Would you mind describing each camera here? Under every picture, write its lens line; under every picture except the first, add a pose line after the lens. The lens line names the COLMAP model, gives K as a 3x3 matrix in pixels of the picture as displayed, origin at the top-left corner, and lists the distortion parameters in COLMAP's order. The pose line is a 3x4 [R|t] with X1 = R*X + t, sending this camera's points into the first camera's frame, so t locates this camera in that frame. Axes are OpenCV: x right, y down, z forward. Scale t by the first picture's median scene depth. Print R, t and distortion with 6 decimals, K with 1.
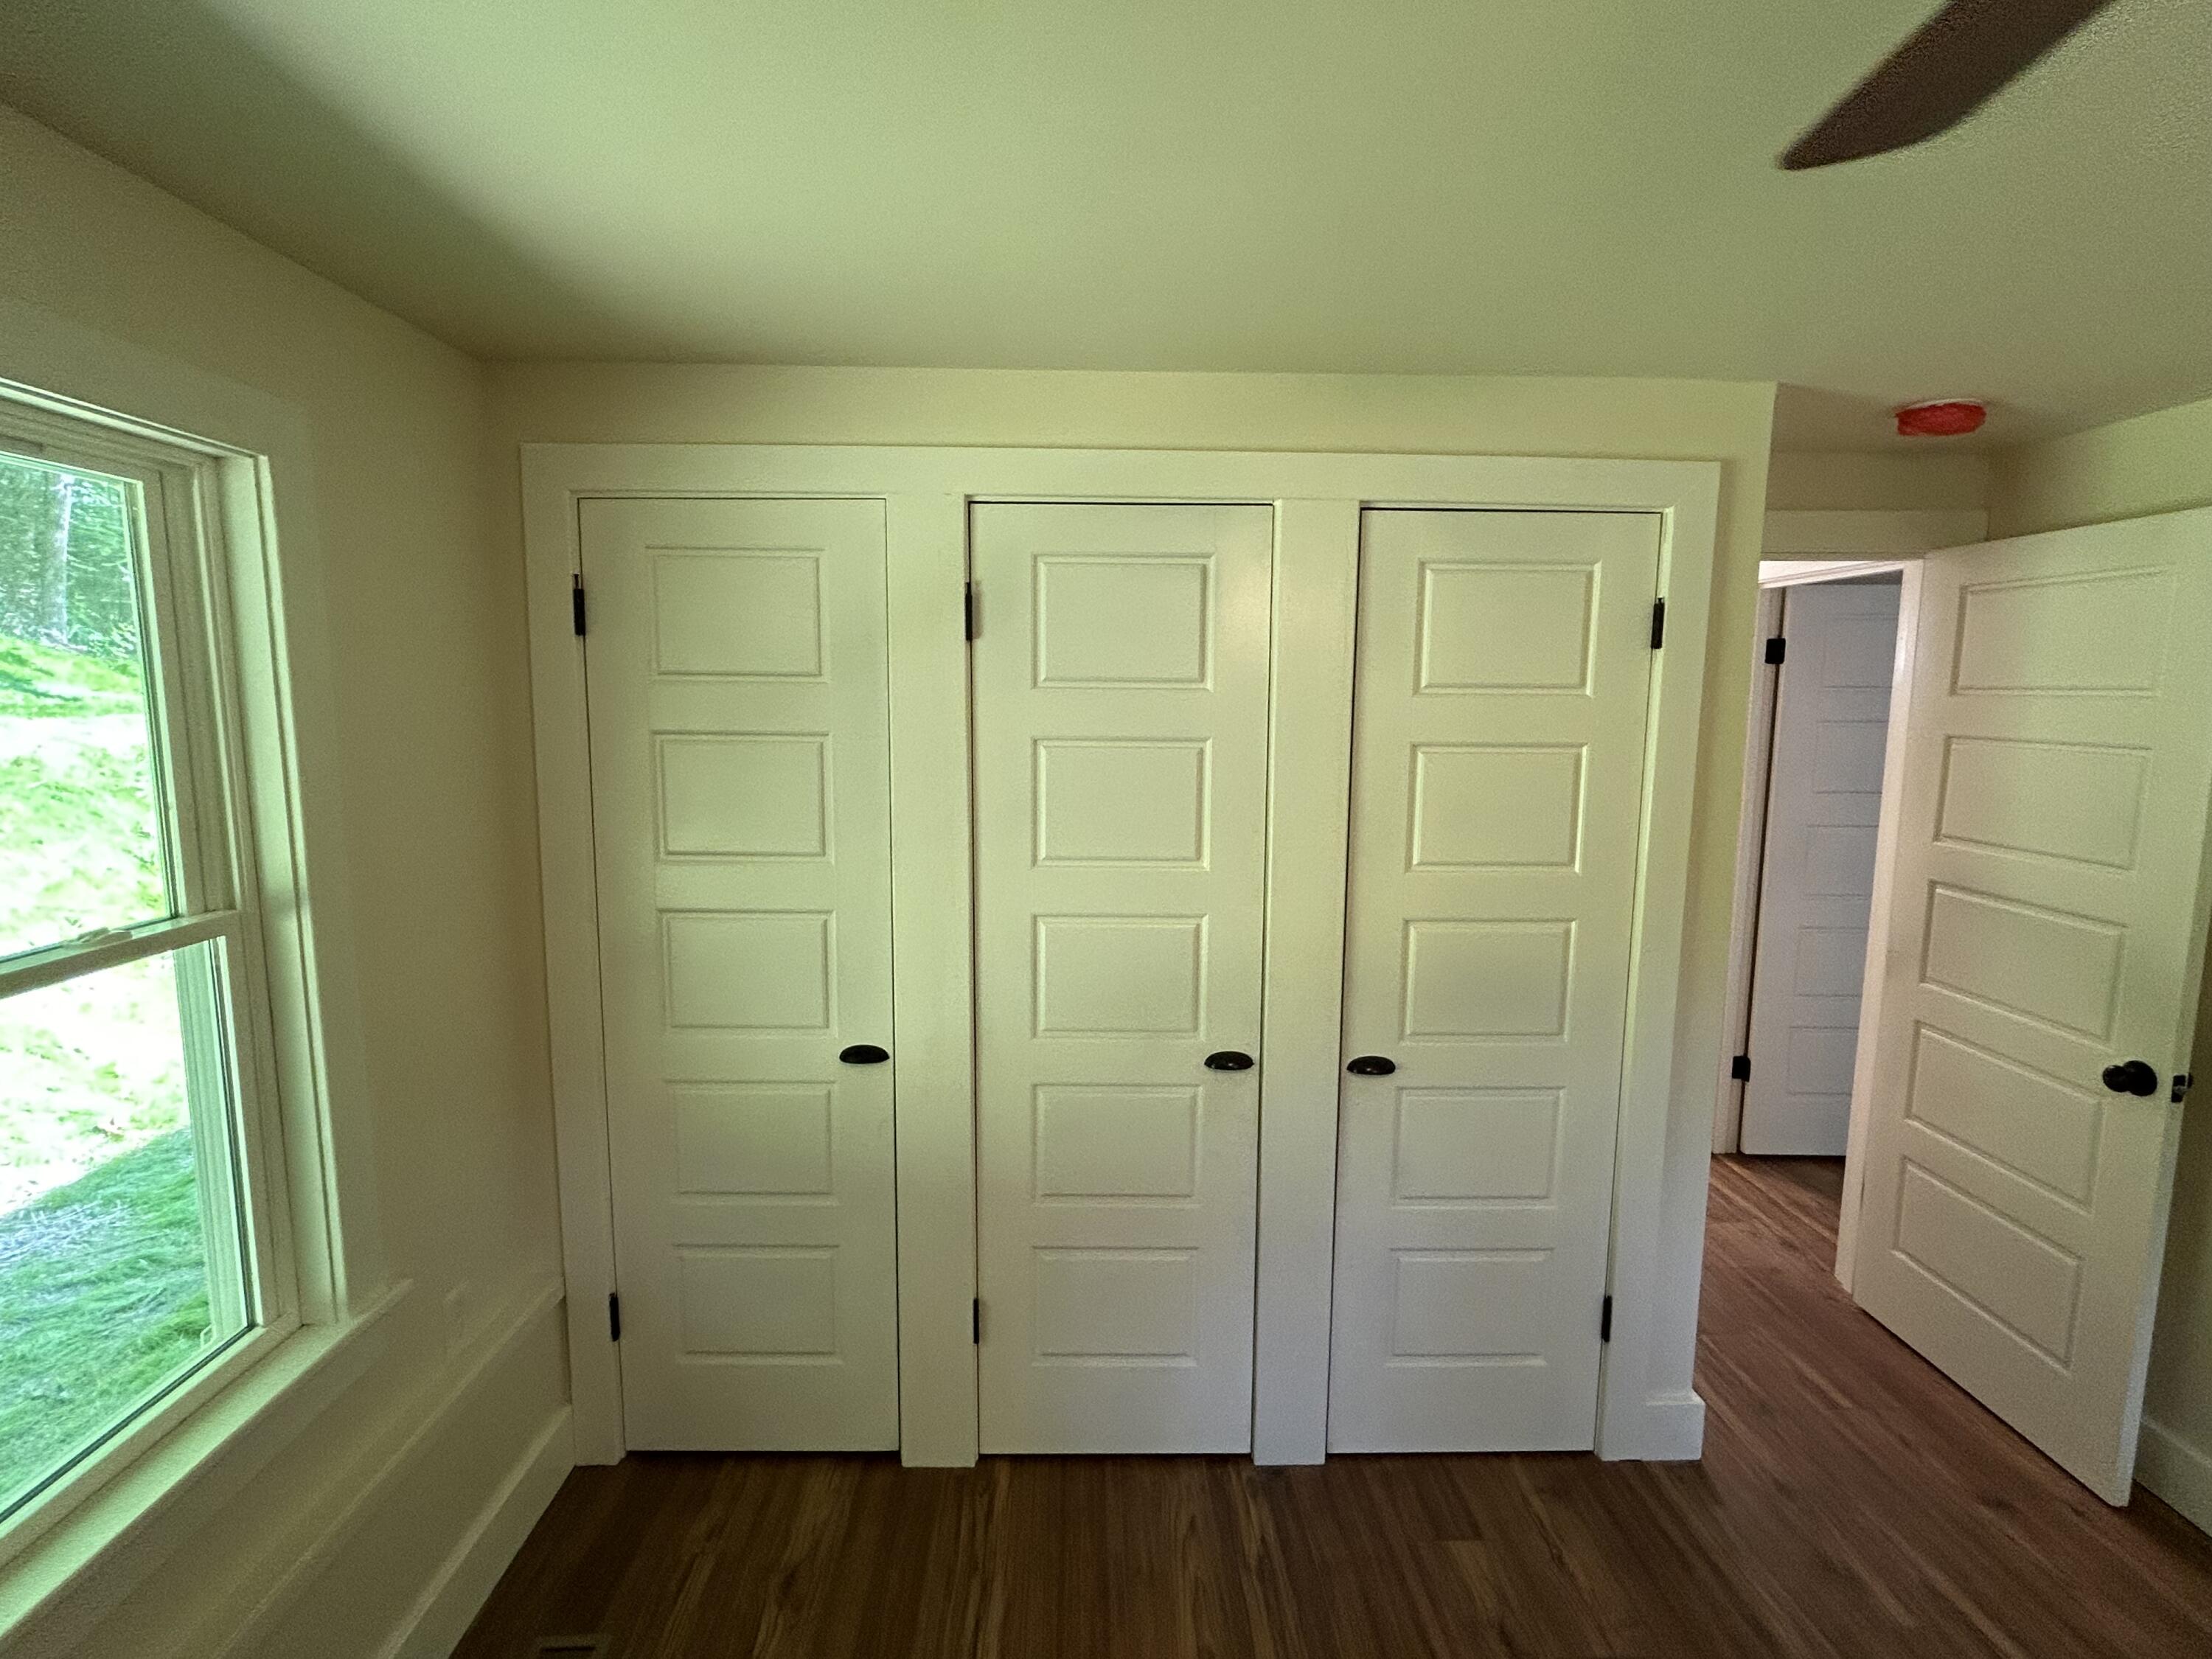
lens RADIAL K [[1059.1, 0, 1100.6], [0, 1059.1, 825.9], [0, 0, 1]] dist [-0.014134, 0.008923]
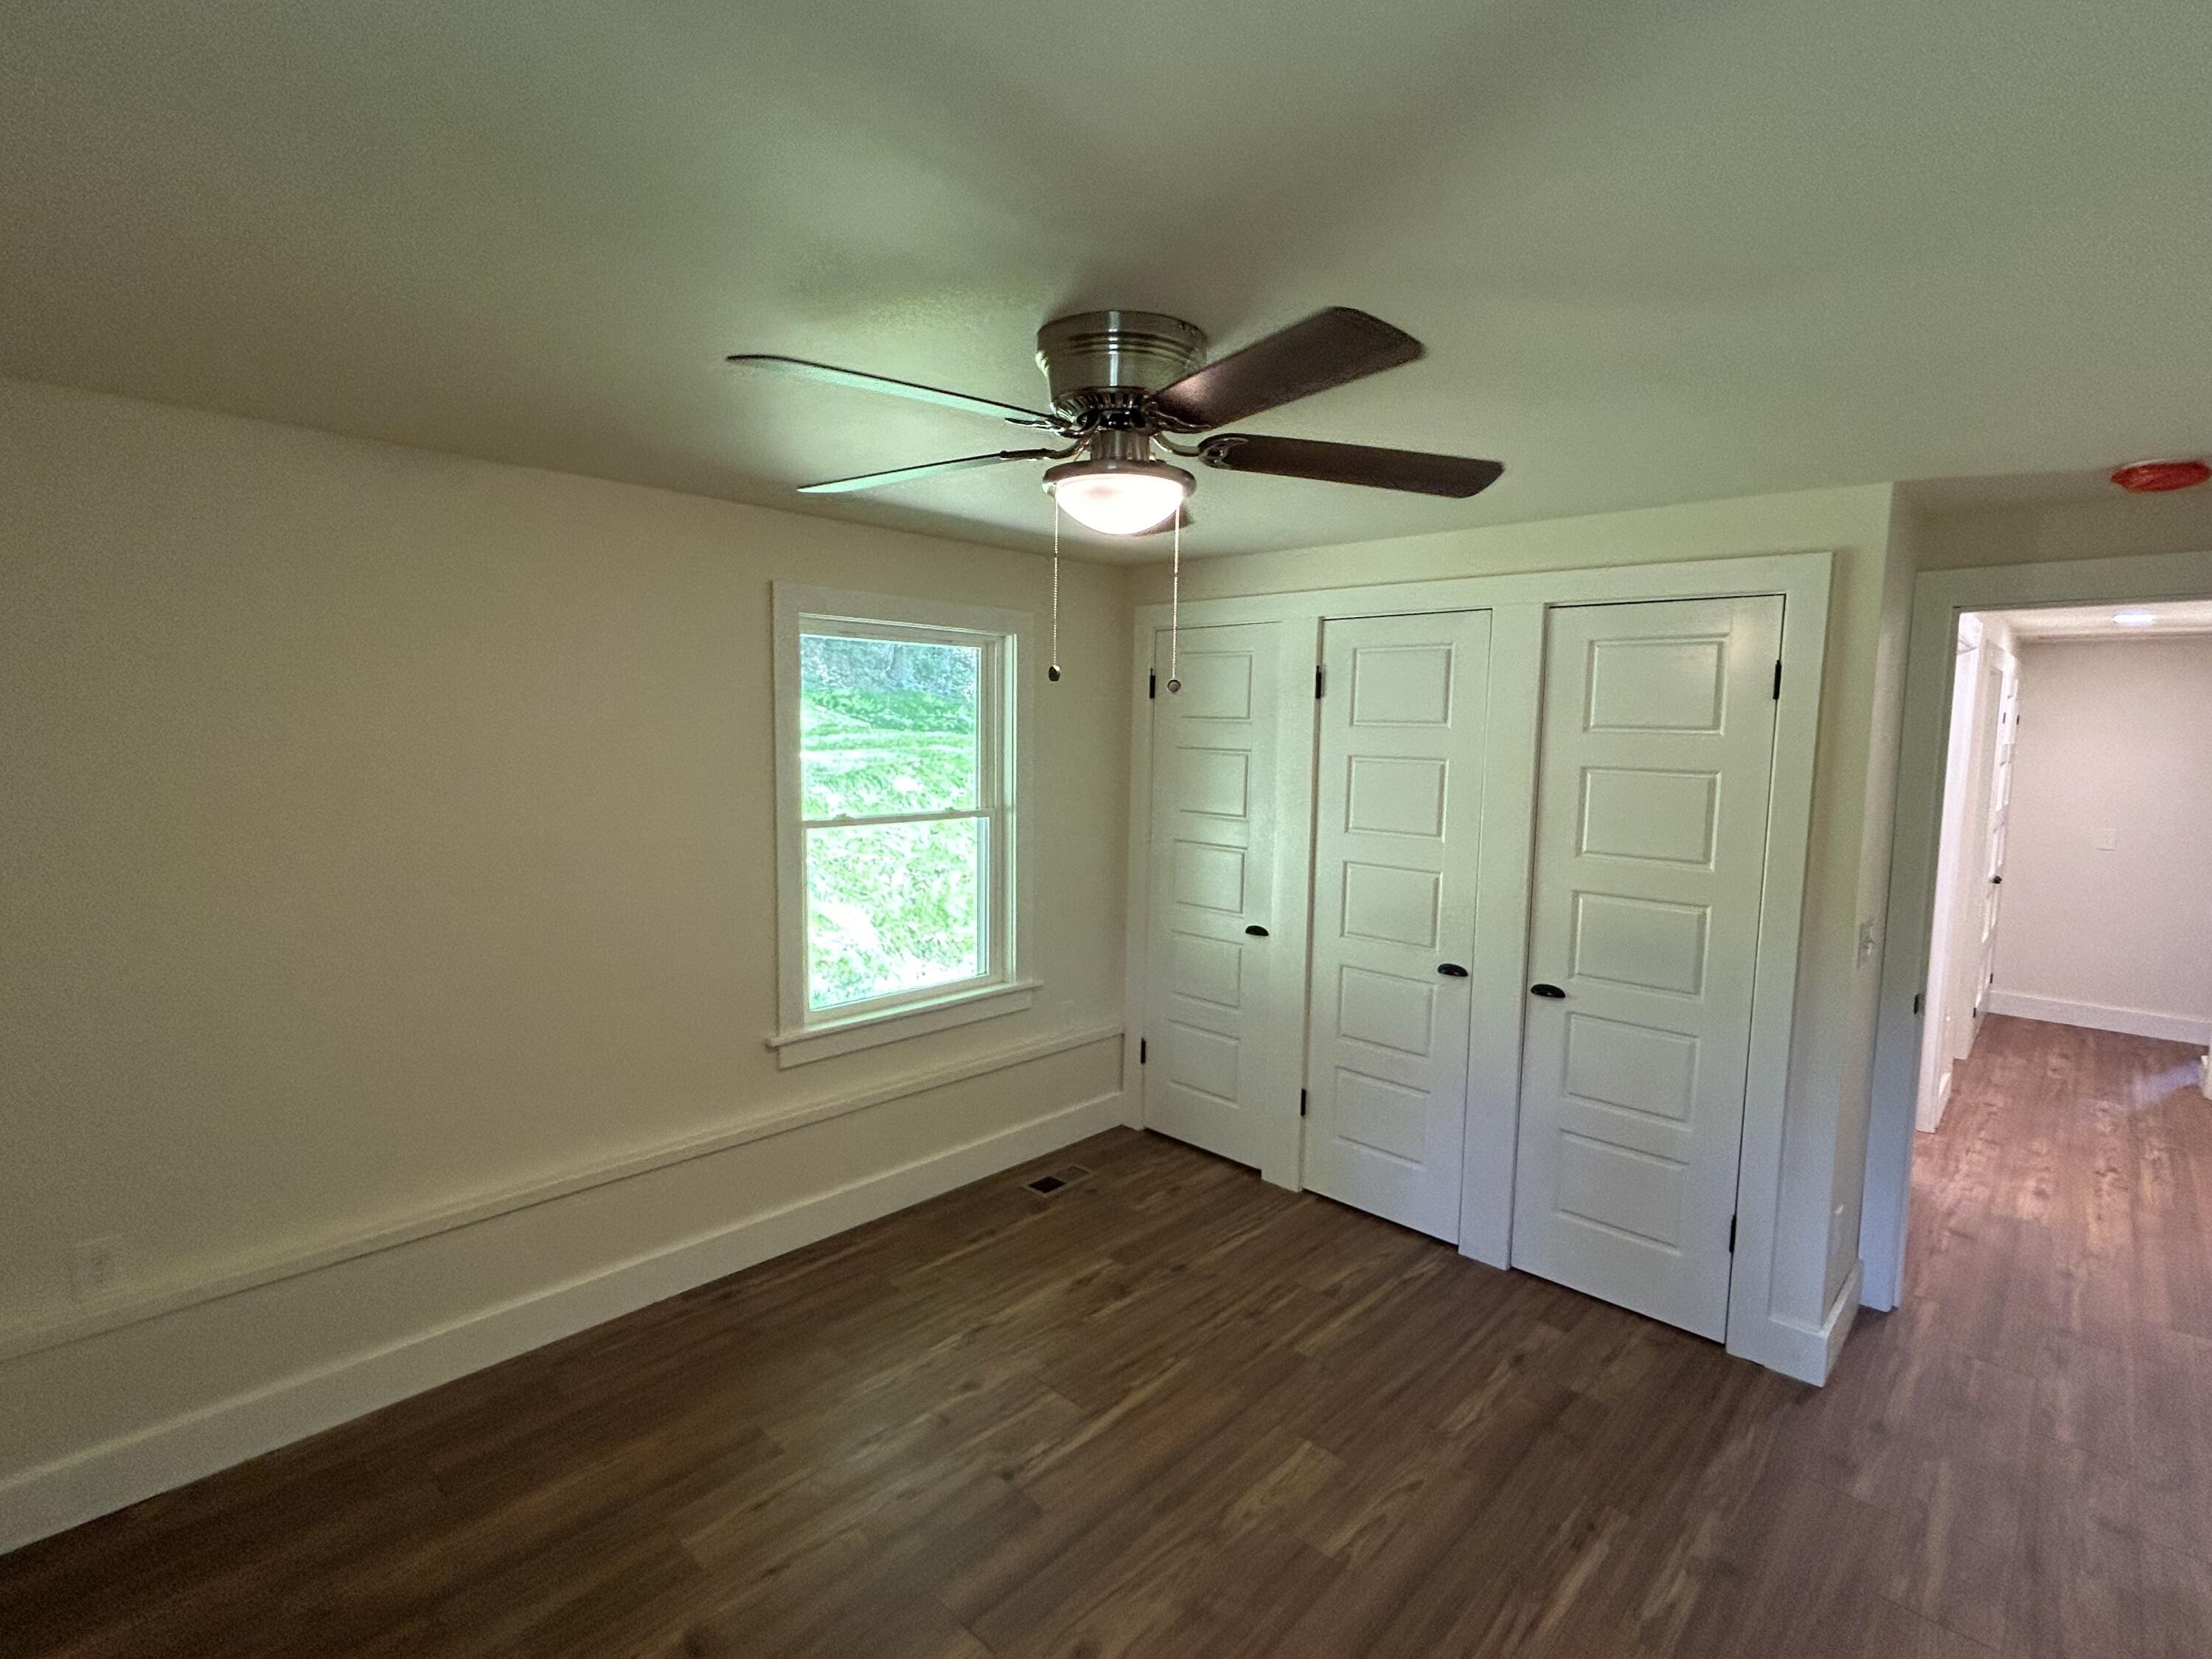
lens RADIAL K [[1059.1, 0, 1100.6], [0, 1059.1, 825.9], [0, 0, 1]] dist [-0.014134, 0.008923]
pose [[0.707651, 0.073858, -0.702691, 0.787435], [-0.097414, 0.995223, 0.006504, 0.052118], [0.699814, 0.063850, 0.711465, -0.437913]]
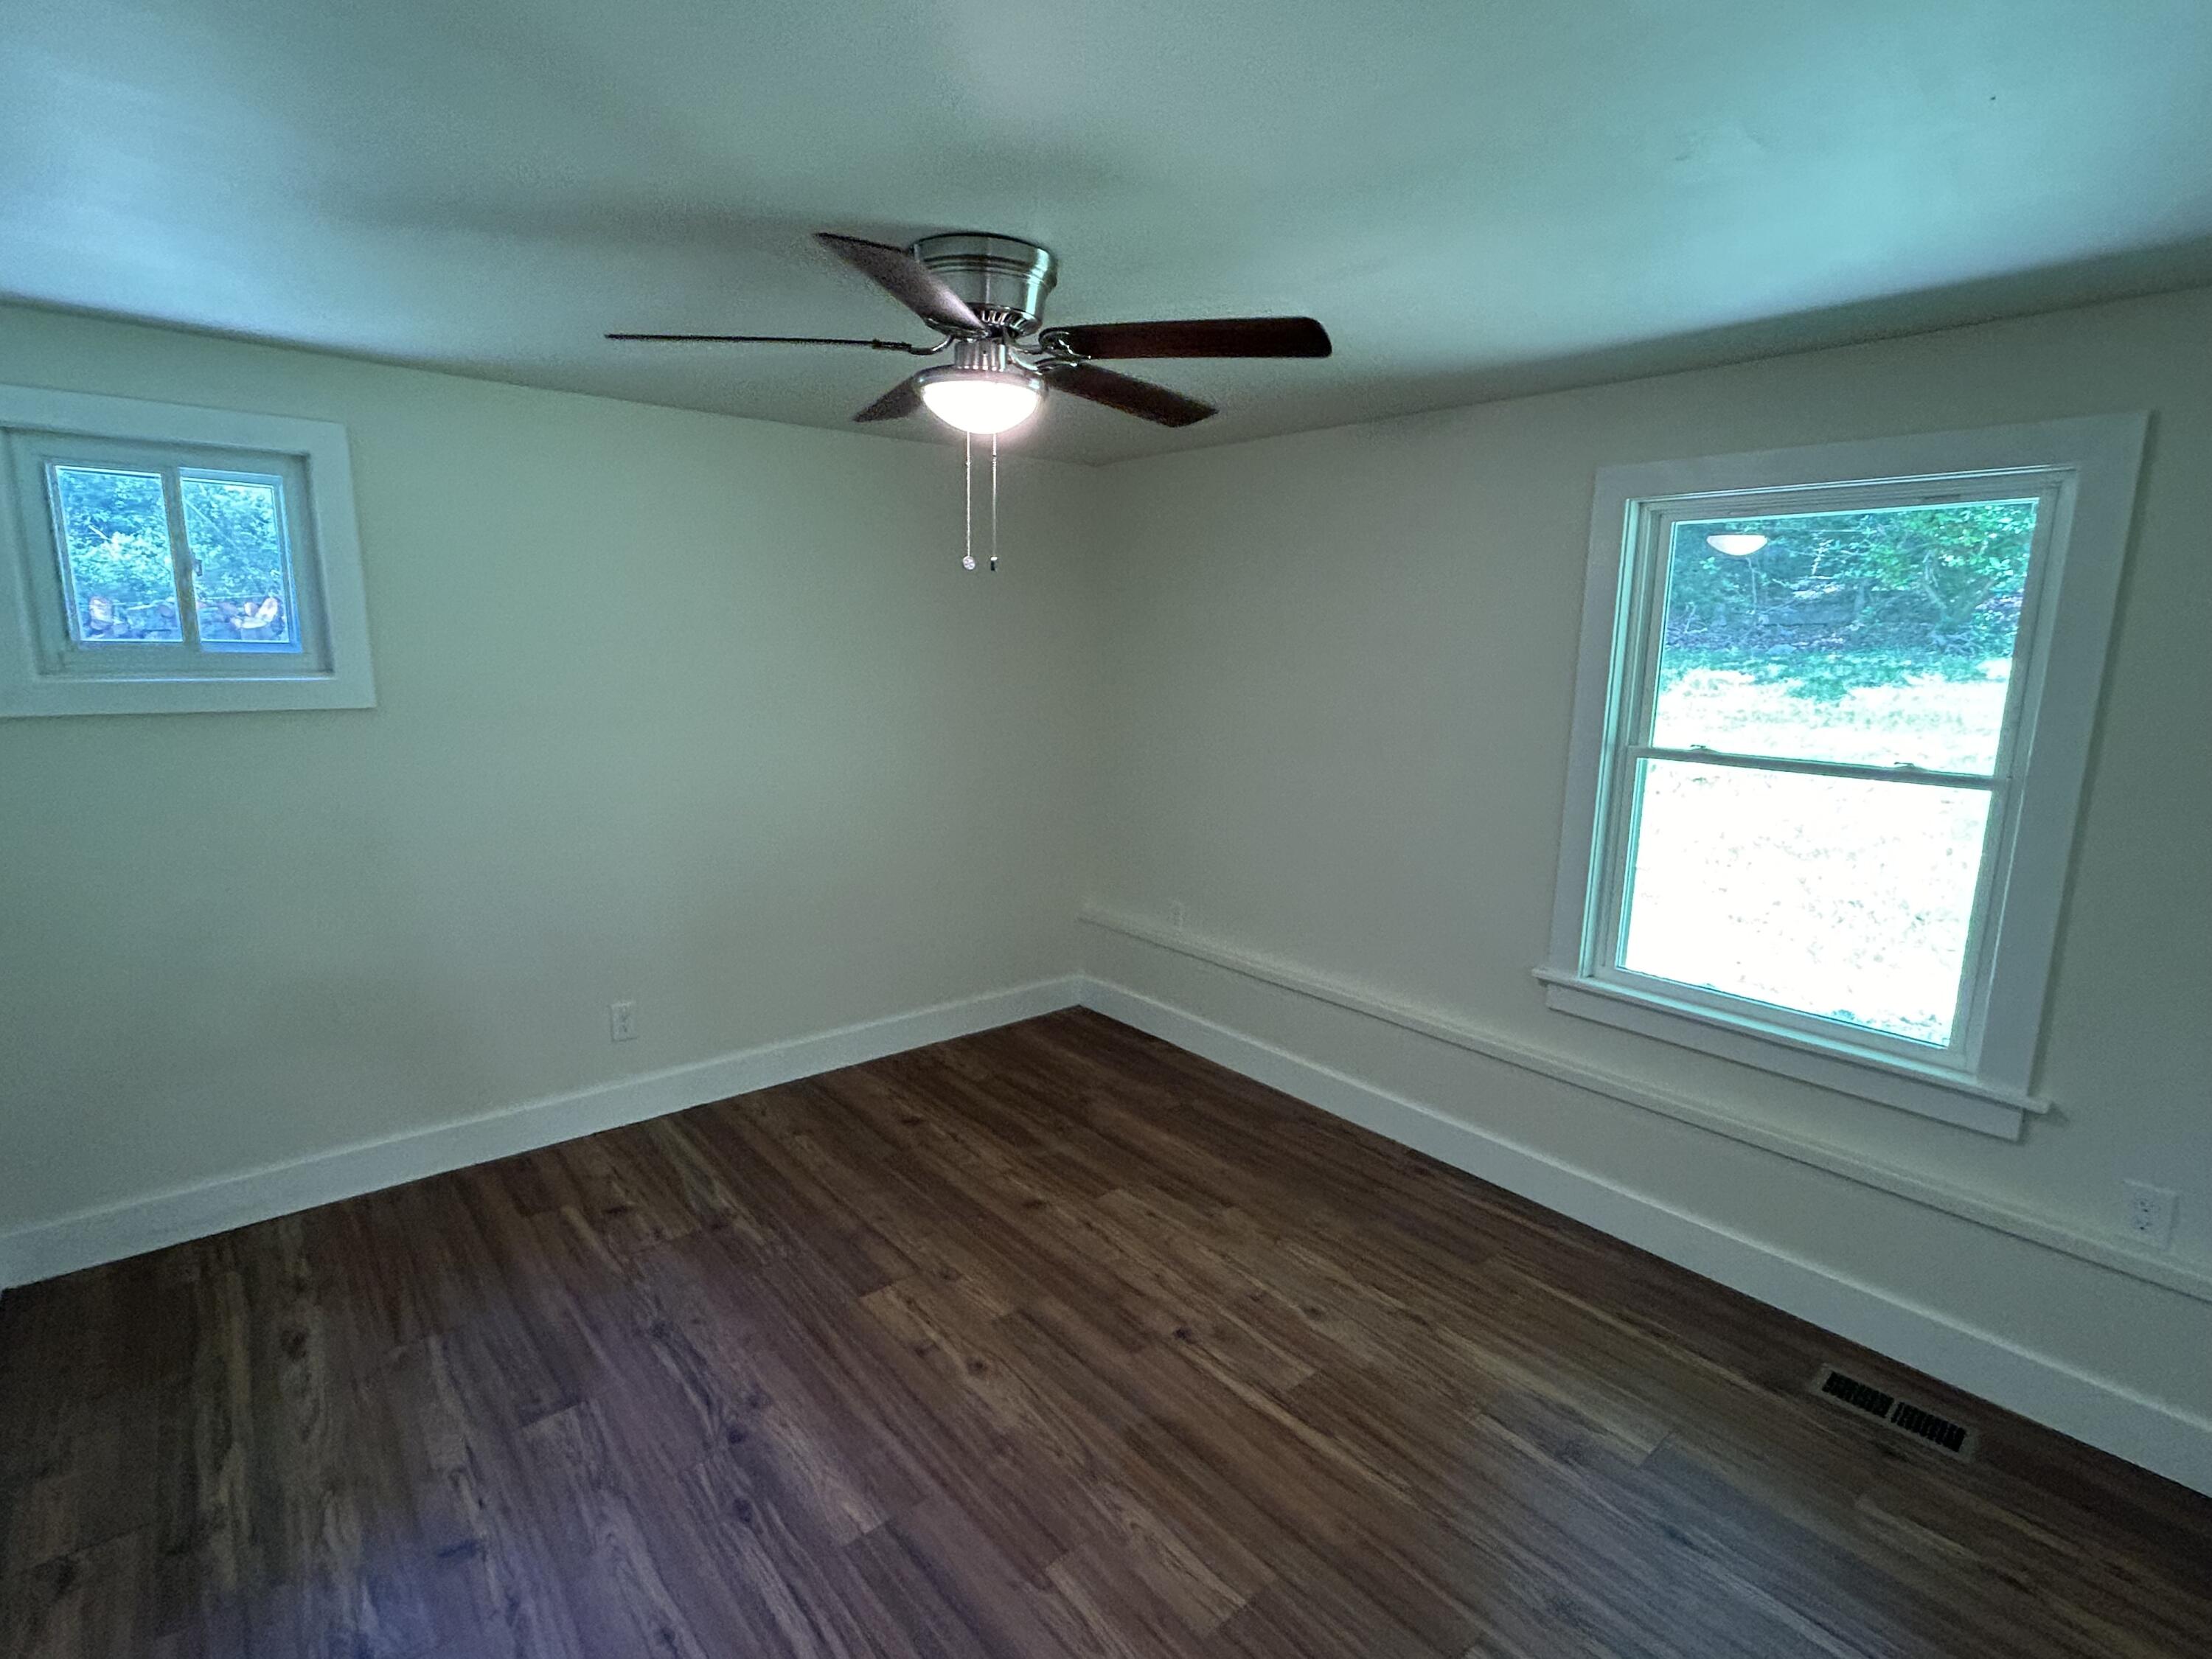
lens RADIAL K [[1059.1, 0, 1100.6], [0, 1059.1, 825.9], [0, 0, 1]] dist [-0.014134, 0.008923]
pose [[-0.773798, 0.094046, -0.626412, 0.745634], [-0.101235, 0.957844, 0.268859, -0.087829], [0.625291, 0.271458, -0.731657, 0.863759]]
